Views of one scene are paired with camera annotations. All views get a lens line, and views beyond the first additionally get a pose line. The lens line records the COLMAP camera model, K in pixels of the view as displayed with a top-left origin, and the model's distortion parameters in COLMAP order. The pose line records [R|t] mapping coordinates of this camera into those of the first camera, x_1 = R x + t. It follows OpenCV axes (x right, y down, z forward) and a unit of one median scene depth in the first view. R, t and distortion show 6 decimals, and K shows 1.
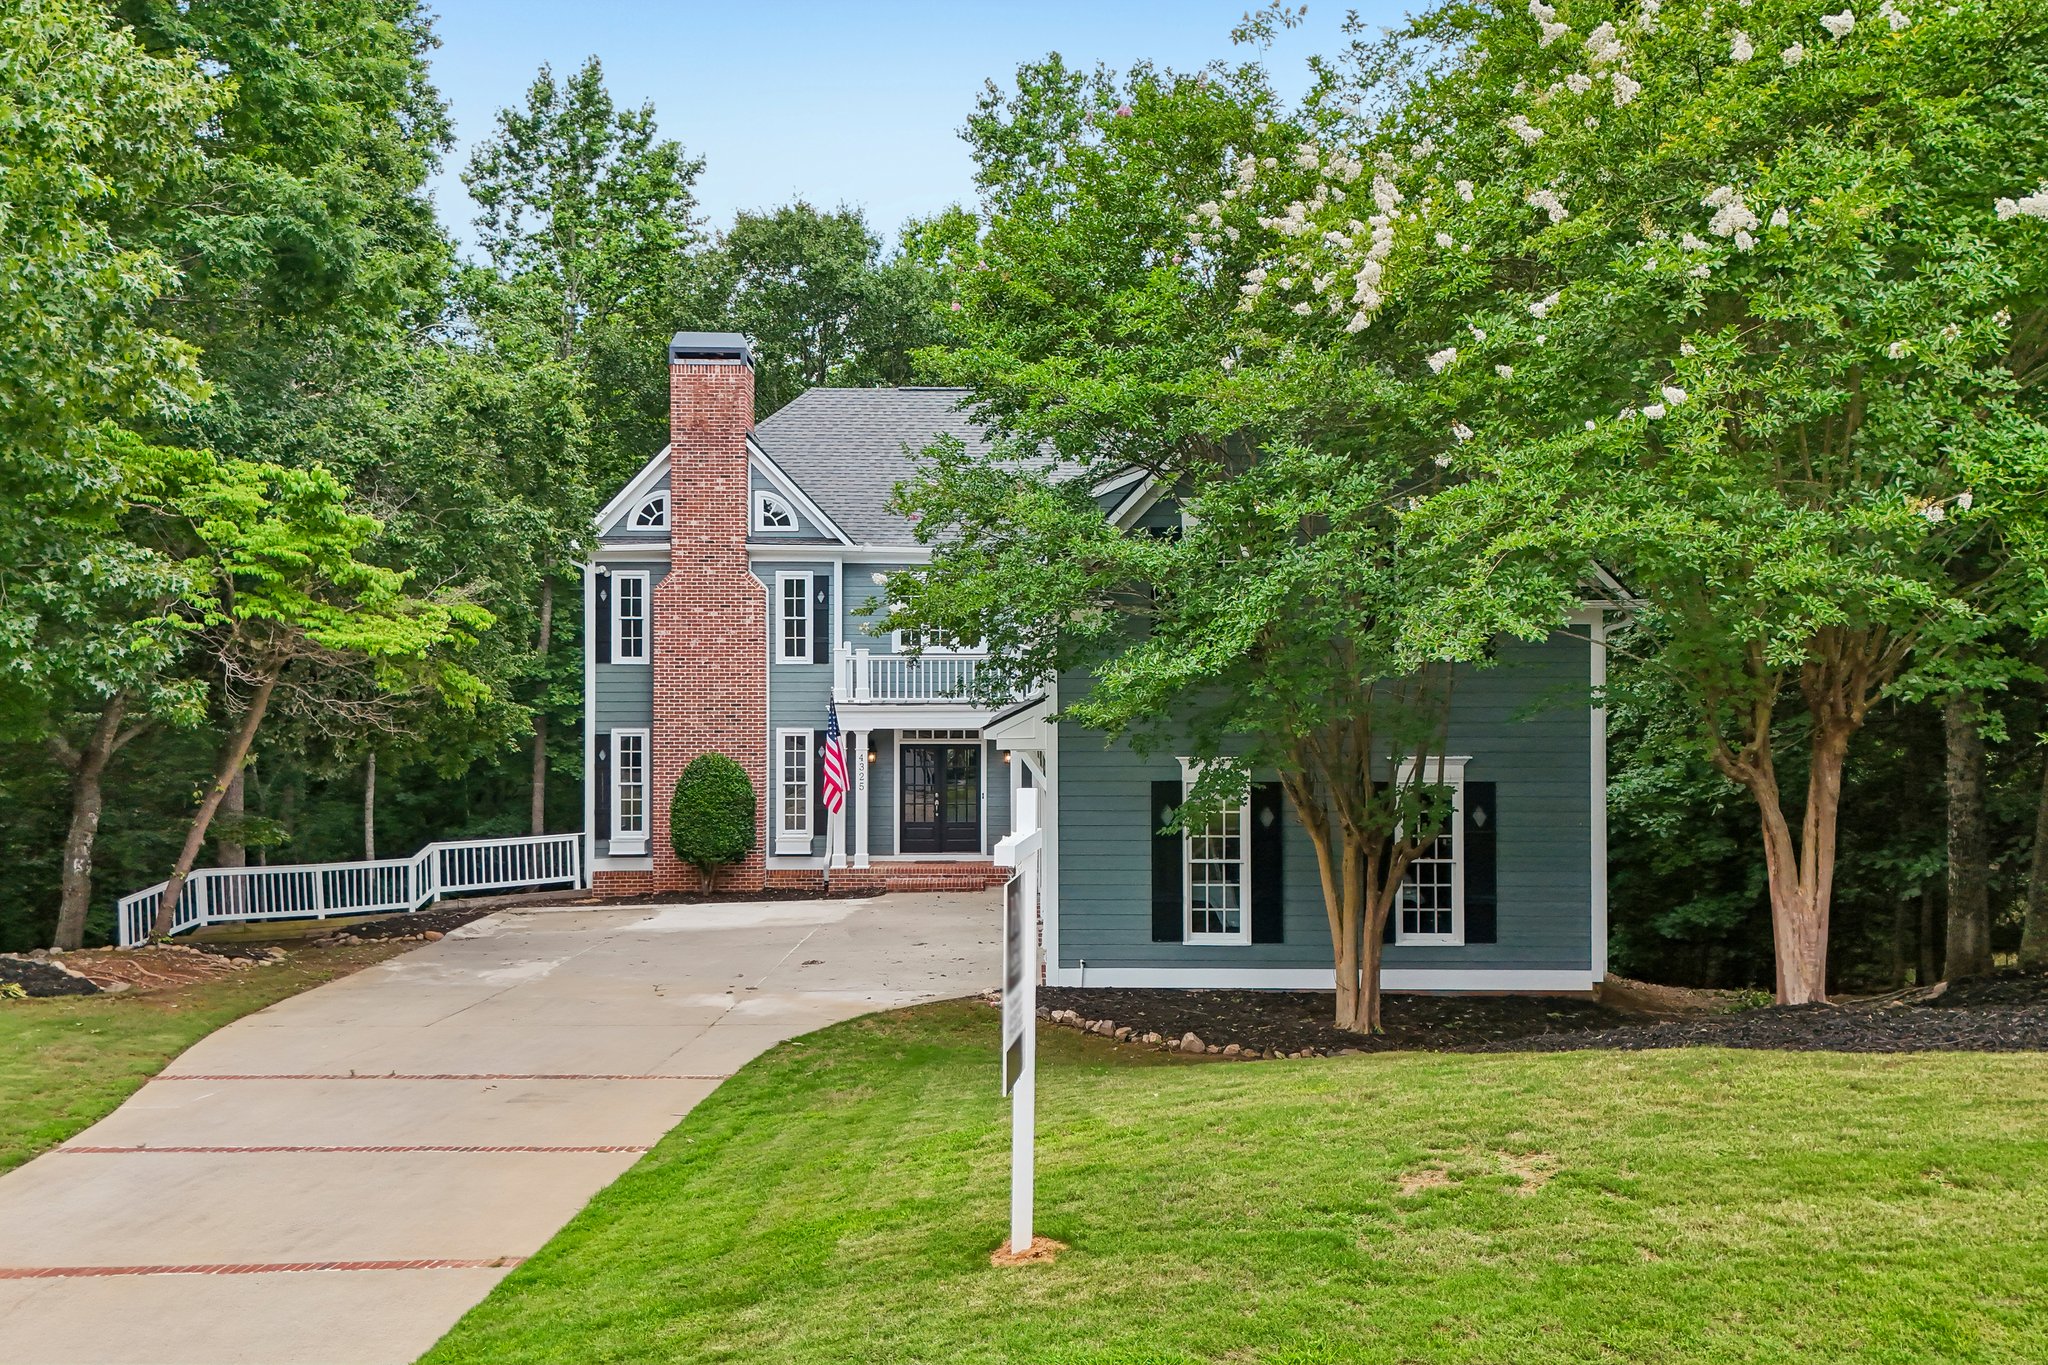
lens RADIAL K [[1835.2, 0, 1036.8], [0, 1835.2, 656.9], [0, 0, 1]] dist [0.094041, -0.123105]
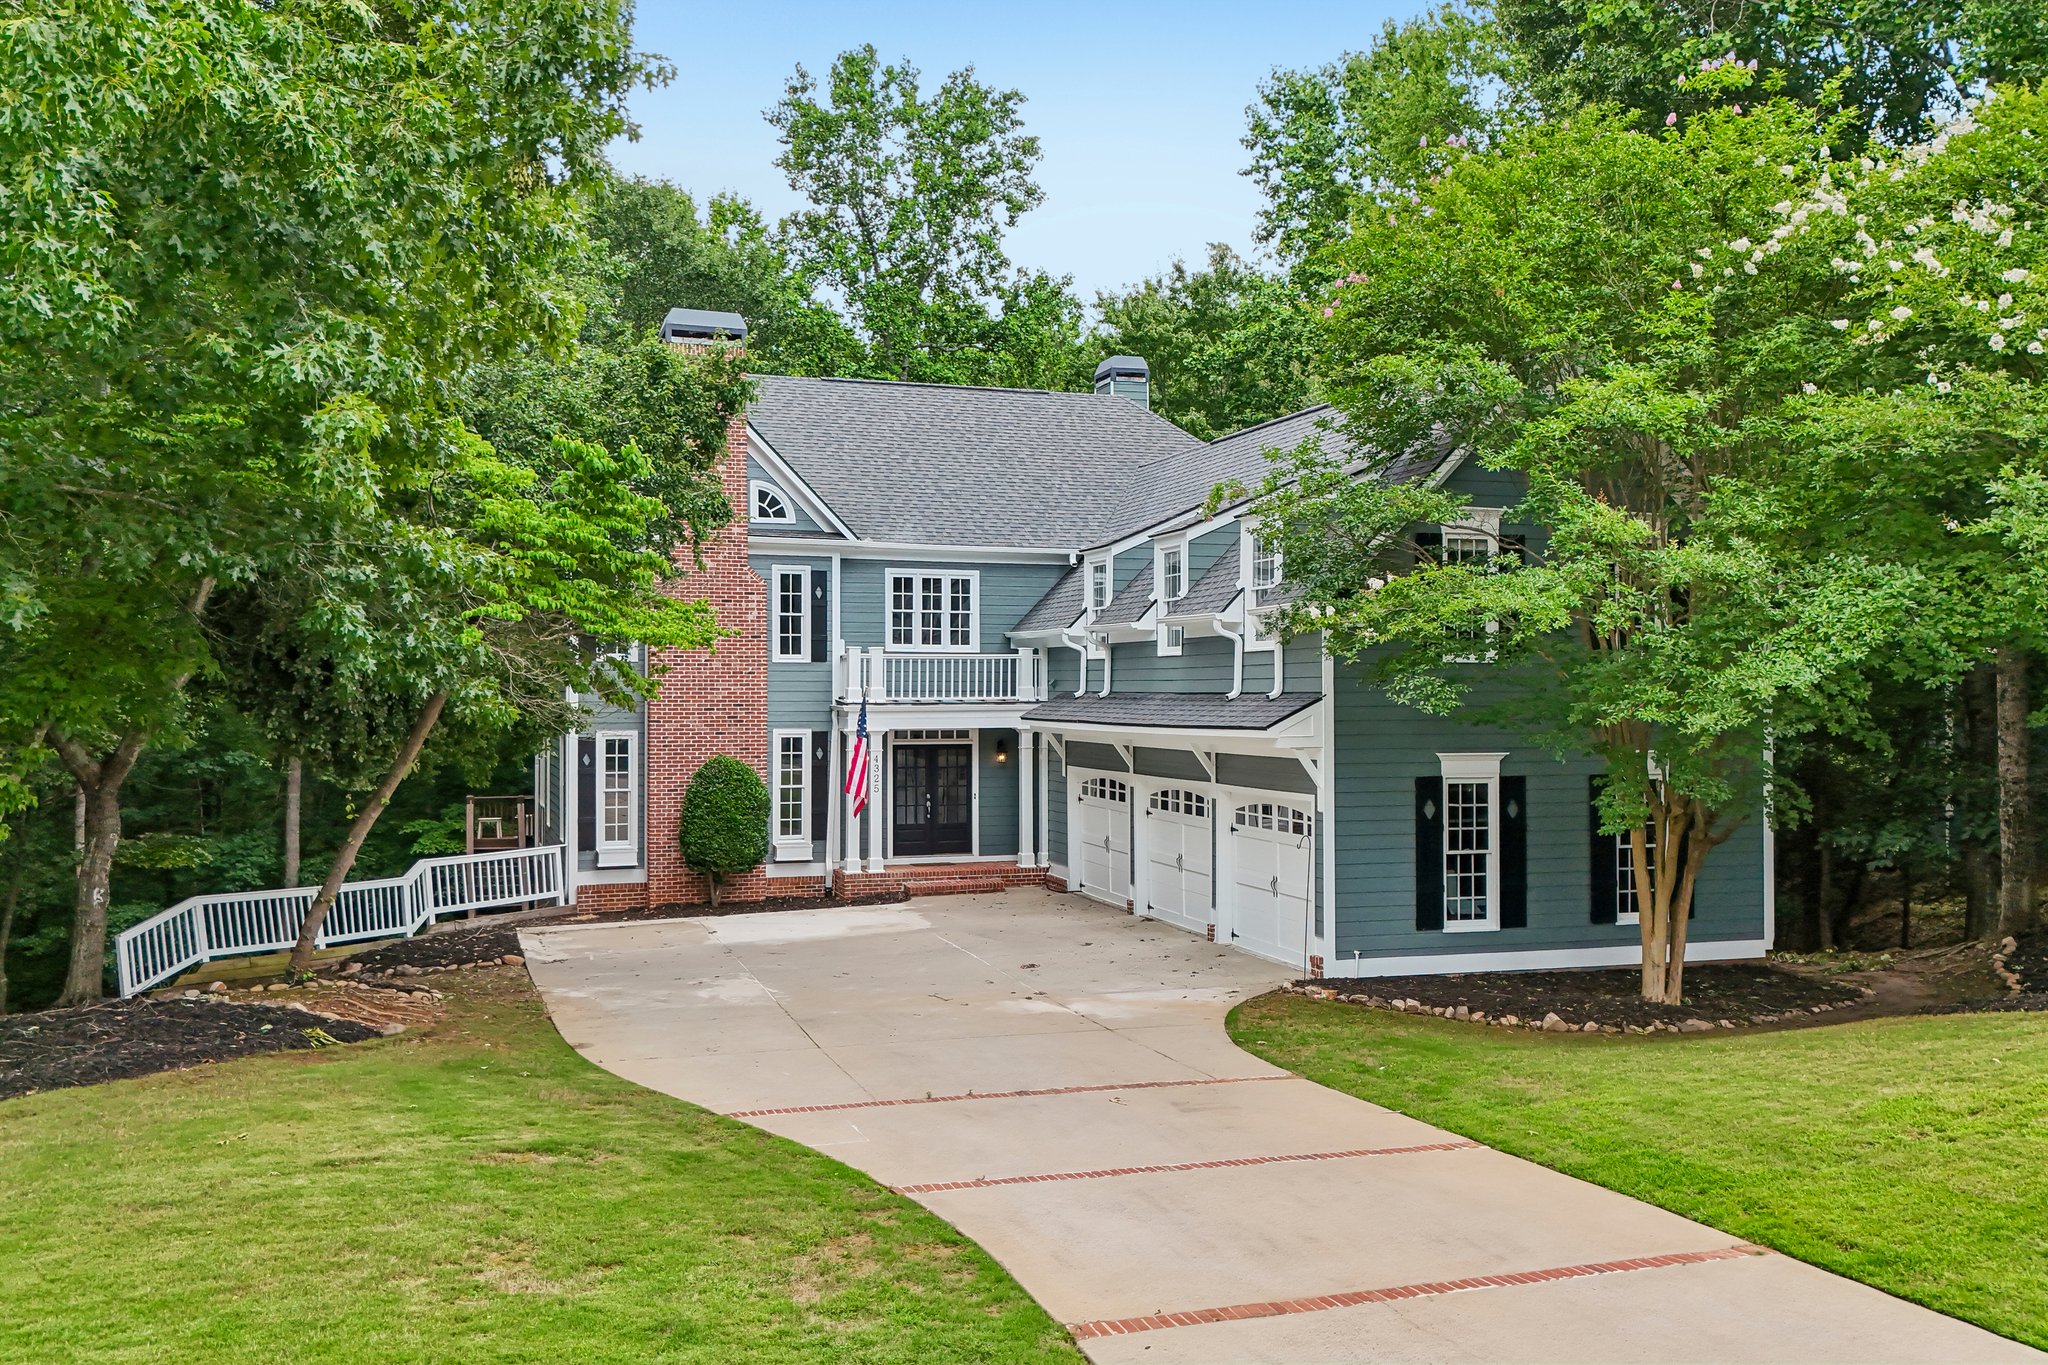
lens RADIAL K [[1836.1, 0, 1061.5], [0, 1836.1, 675.0], [0, 0, 1]] dist [0.100298, -0.102187]
pose [[0.948254, 0.002495, 0.317502, -0.306594], [-0.005984, 0.999932, 0.010015, -0.000039], [-0.317456, -0.011397, 0.948205, 0.046189]]
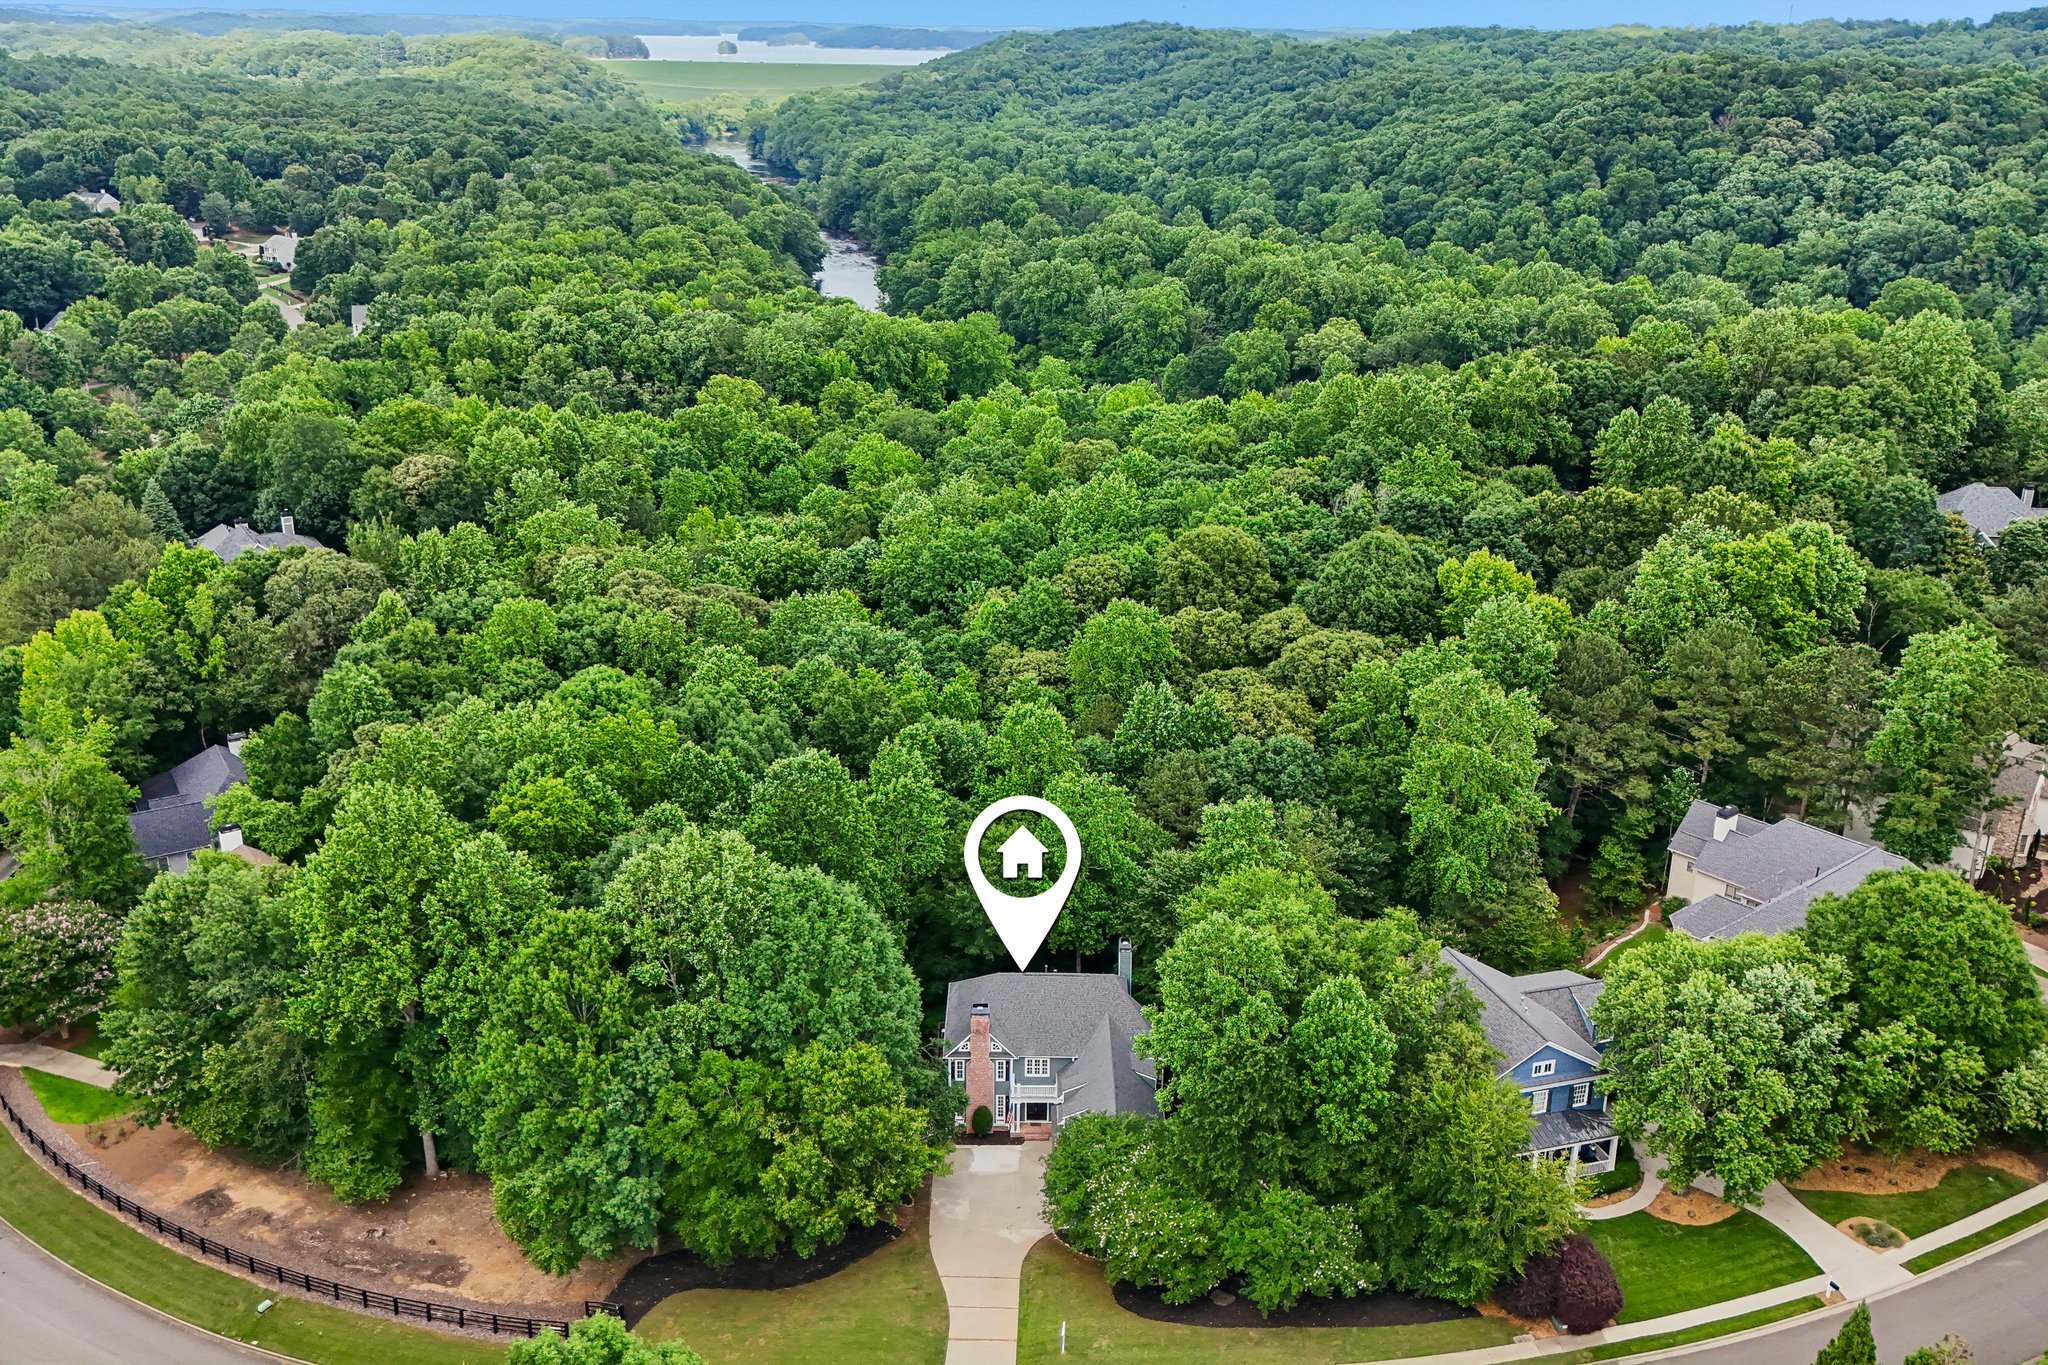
lens RADIAL K [[1836.1, 0, 1061.5], [0, 1836.1, 675.0], [0, 0, 1]] dist [0.100298, -0.102187]
pose [[0.999807, 0.013993, 0.013817, -0.068703], [-0.017976, 0.935193, 0.353681, -2.257784], [-0.007972, -0.353861, 0.935264, -2.451734]]
